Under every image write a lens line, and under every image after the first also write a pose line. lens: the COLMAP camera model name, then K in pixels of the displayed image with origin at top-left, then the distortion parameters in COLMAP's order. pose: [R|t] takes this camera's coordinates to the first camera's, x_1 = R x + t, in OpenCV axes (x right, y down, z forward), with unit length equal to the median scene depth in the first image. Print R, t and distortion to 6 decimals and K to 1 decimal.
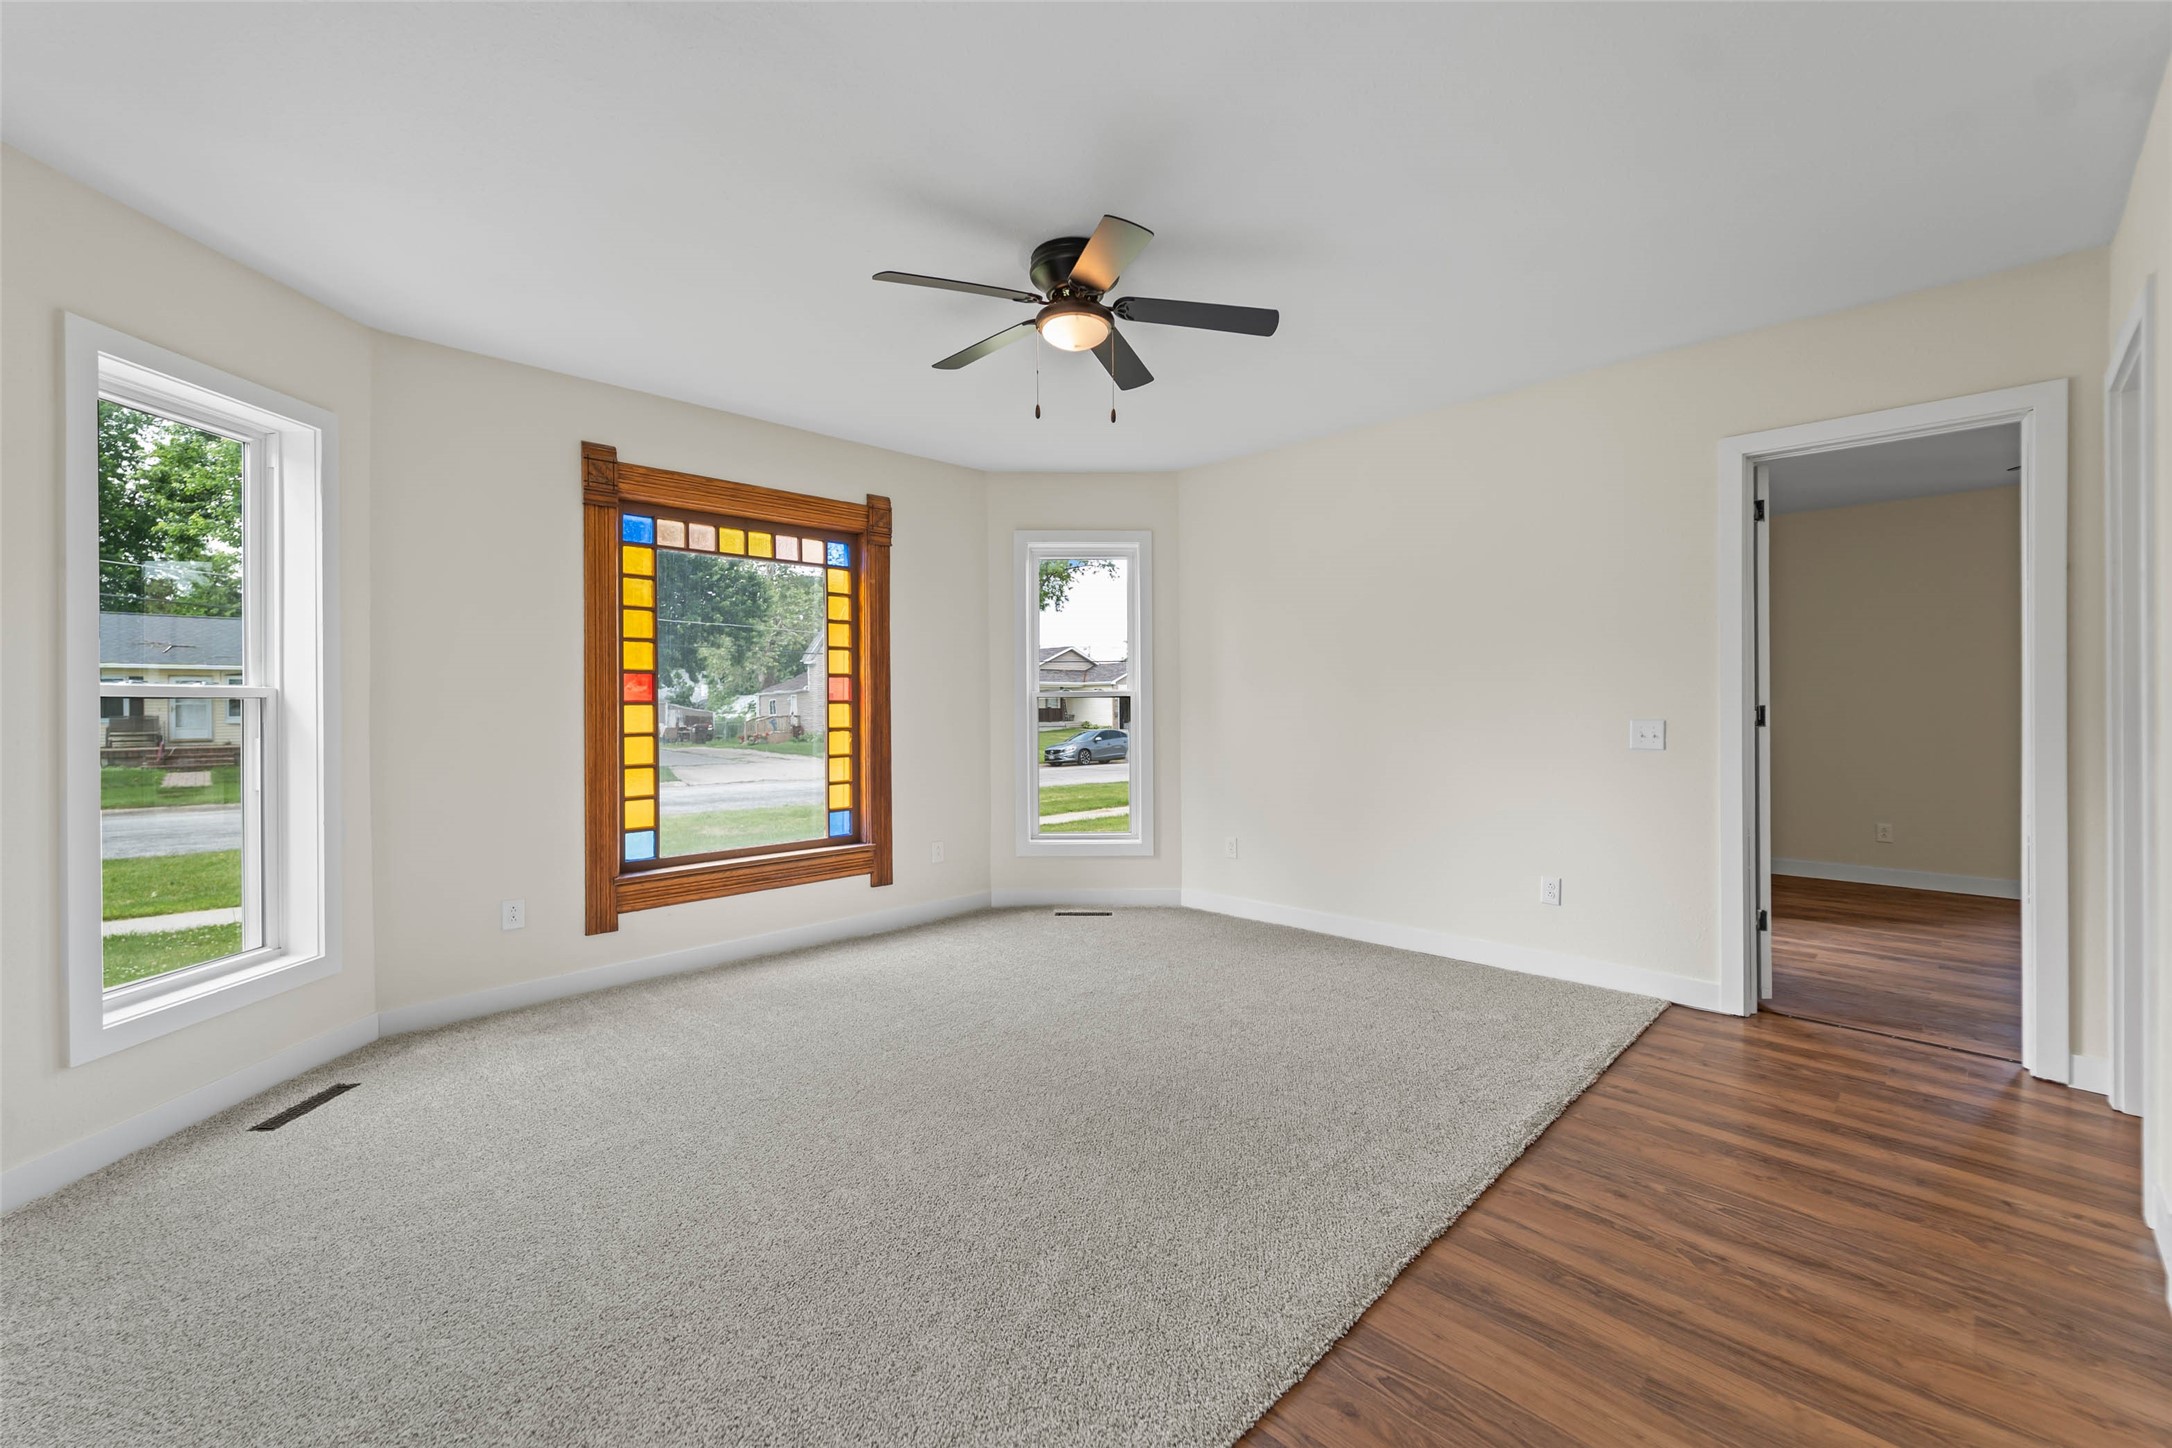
lens RADIAL K [[880.2, 0, 1109.1], [0, 880.2, 711.3], [0, 0, 1]] dist [0.003485, -0.003238]
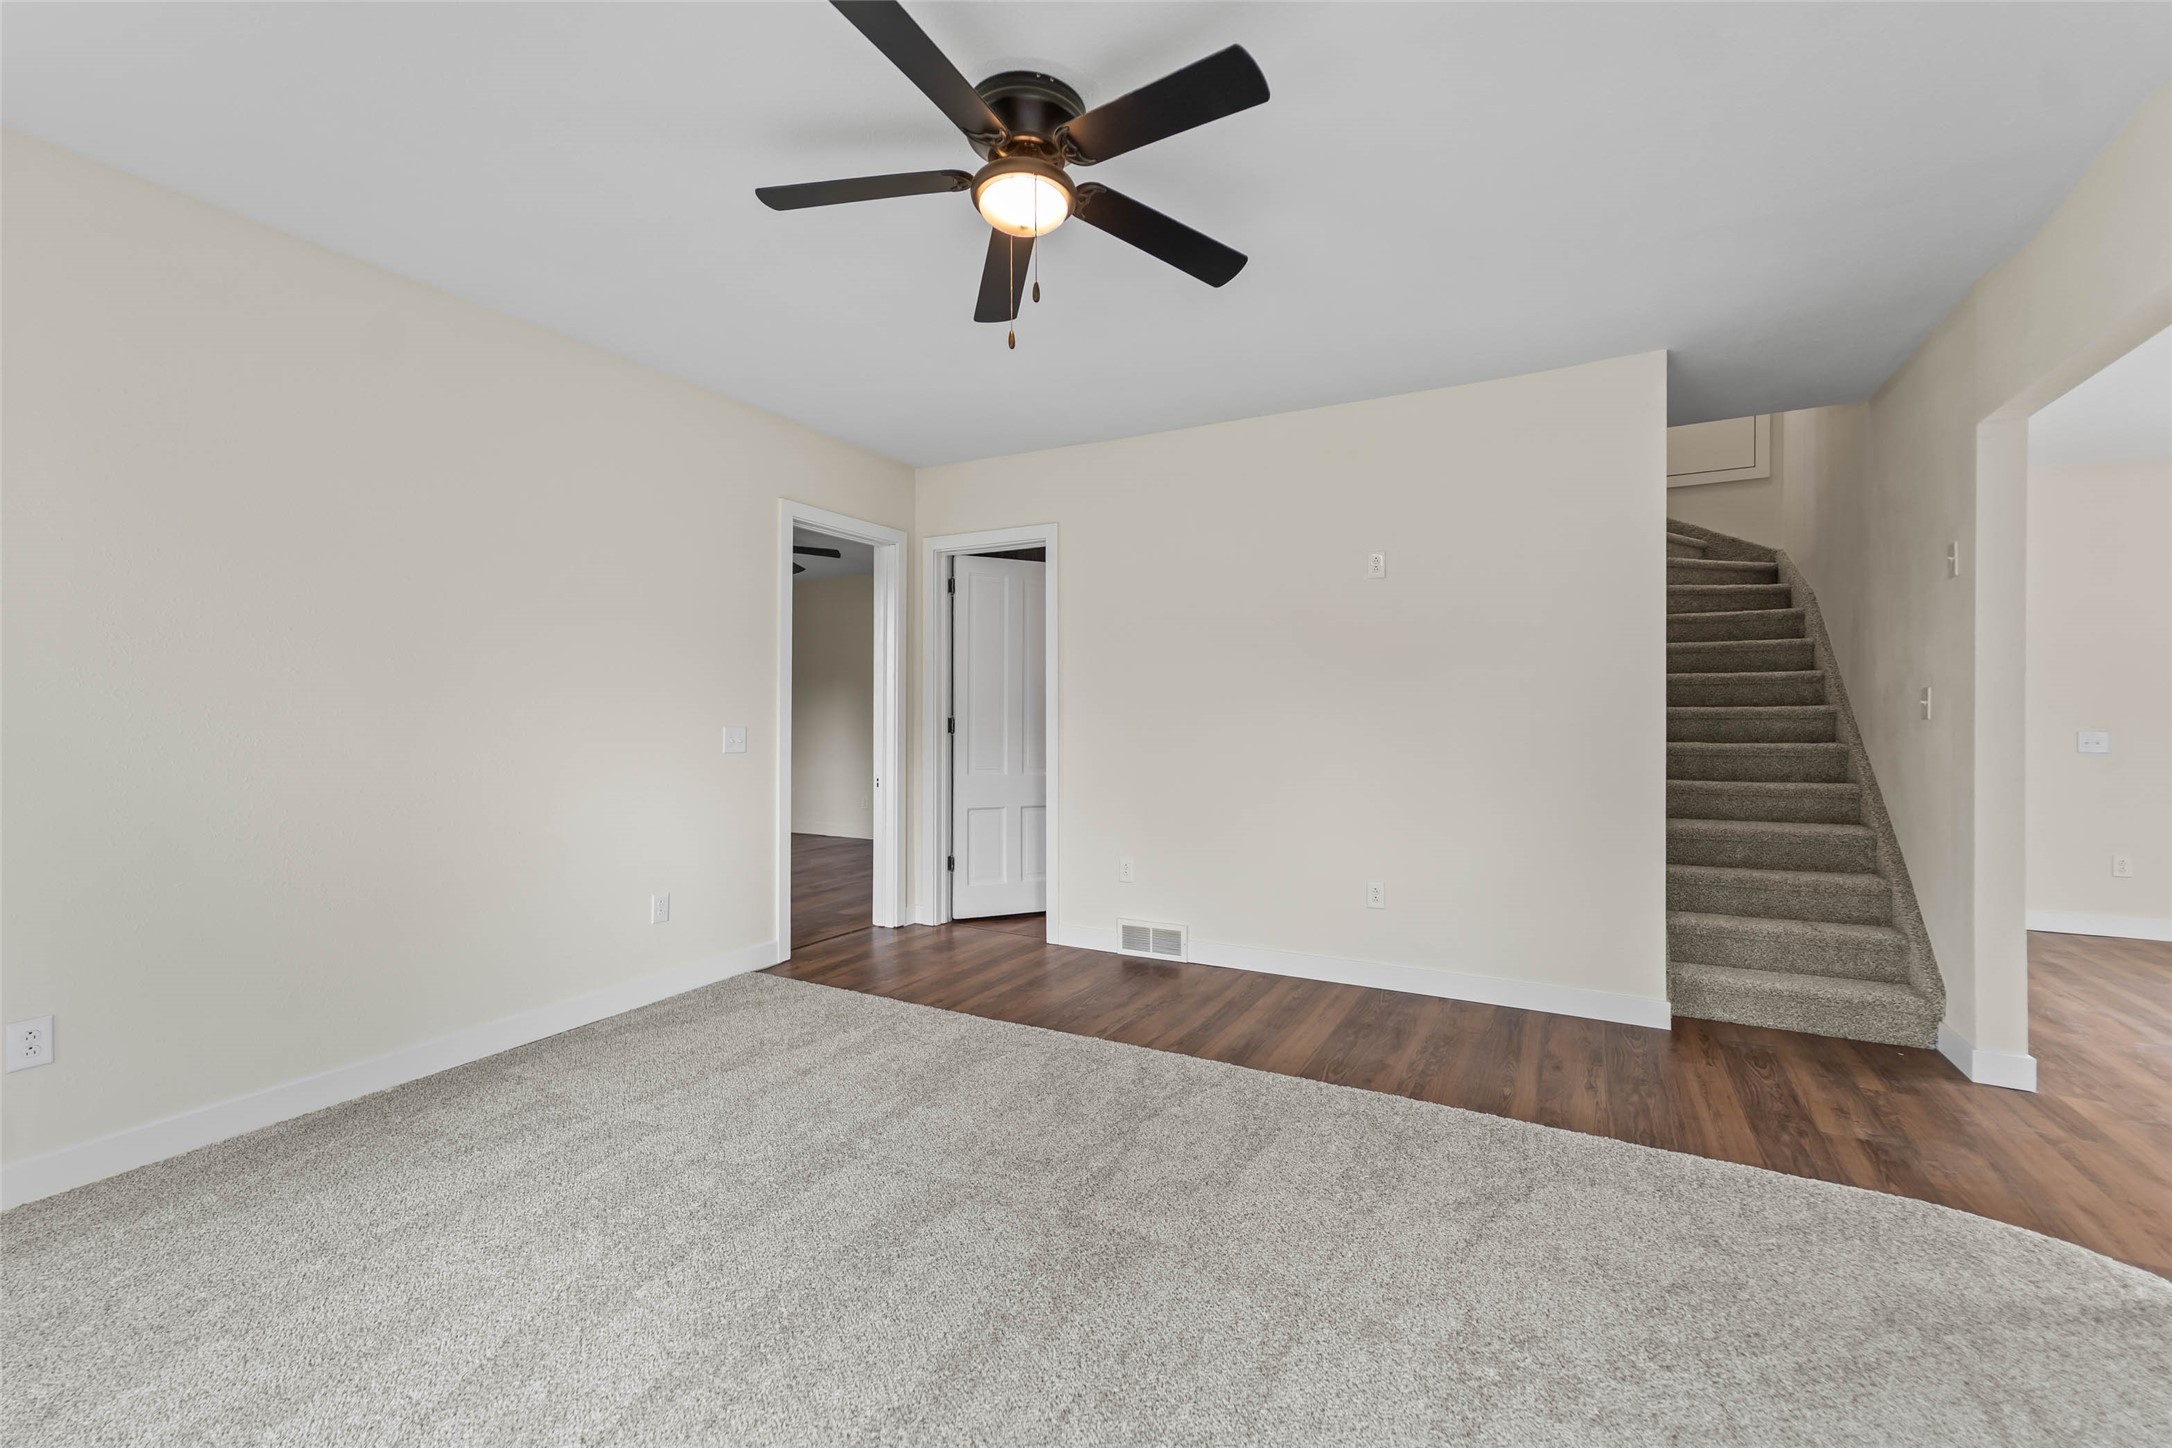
lens RADIAL K [[880.2, 0, 1083.4], [0, 880.2, 721.6], [0, 0, 1]] dist [0.003485, -0.003238]
pose [[-0.265990, 0.004157, 0.963967, -0.553432], [0.007822, 0.999967, -0.002154, 0.007409], [-0.963944, 0.006967, -0.266013, 0.827904]]
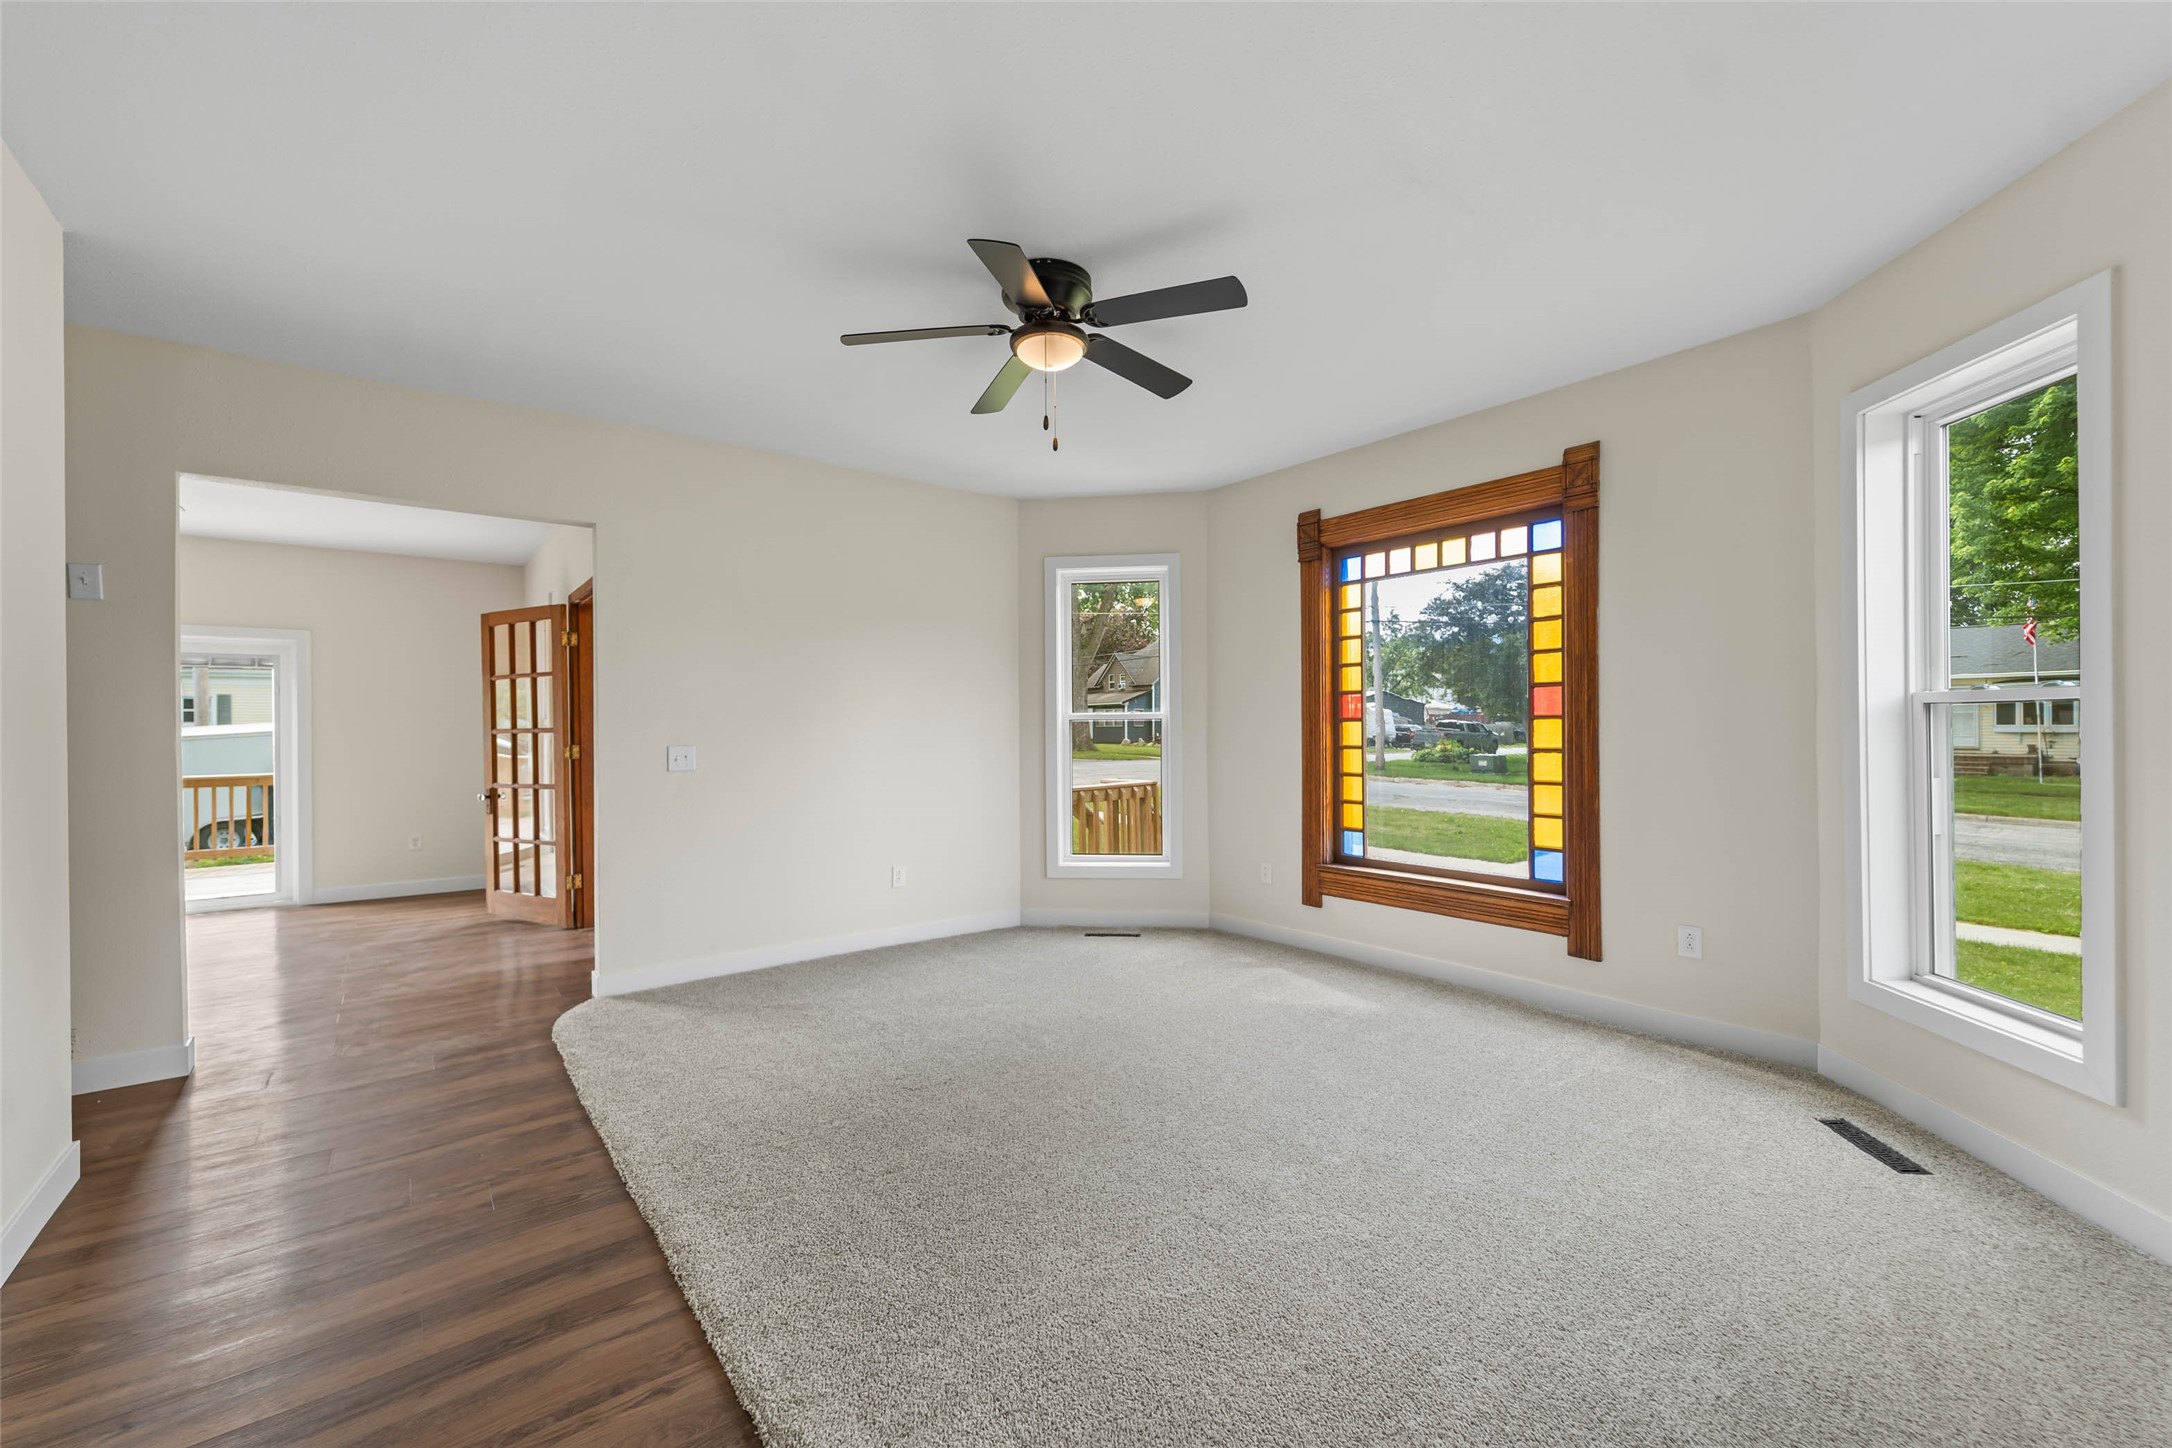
lens RADIAL K [[880.2, 0, 1085.9], [0, 880.2, 719.9], [0, 0, 1]] dist [0.003485, -0.003238]
pose [[-0.128376, 0.000783, -0.991725, 0.681212], [0.001456, 0.999999, 0.000601, -0.010315], [0.991724, -0.001367, -0.128377, 0.835700]]
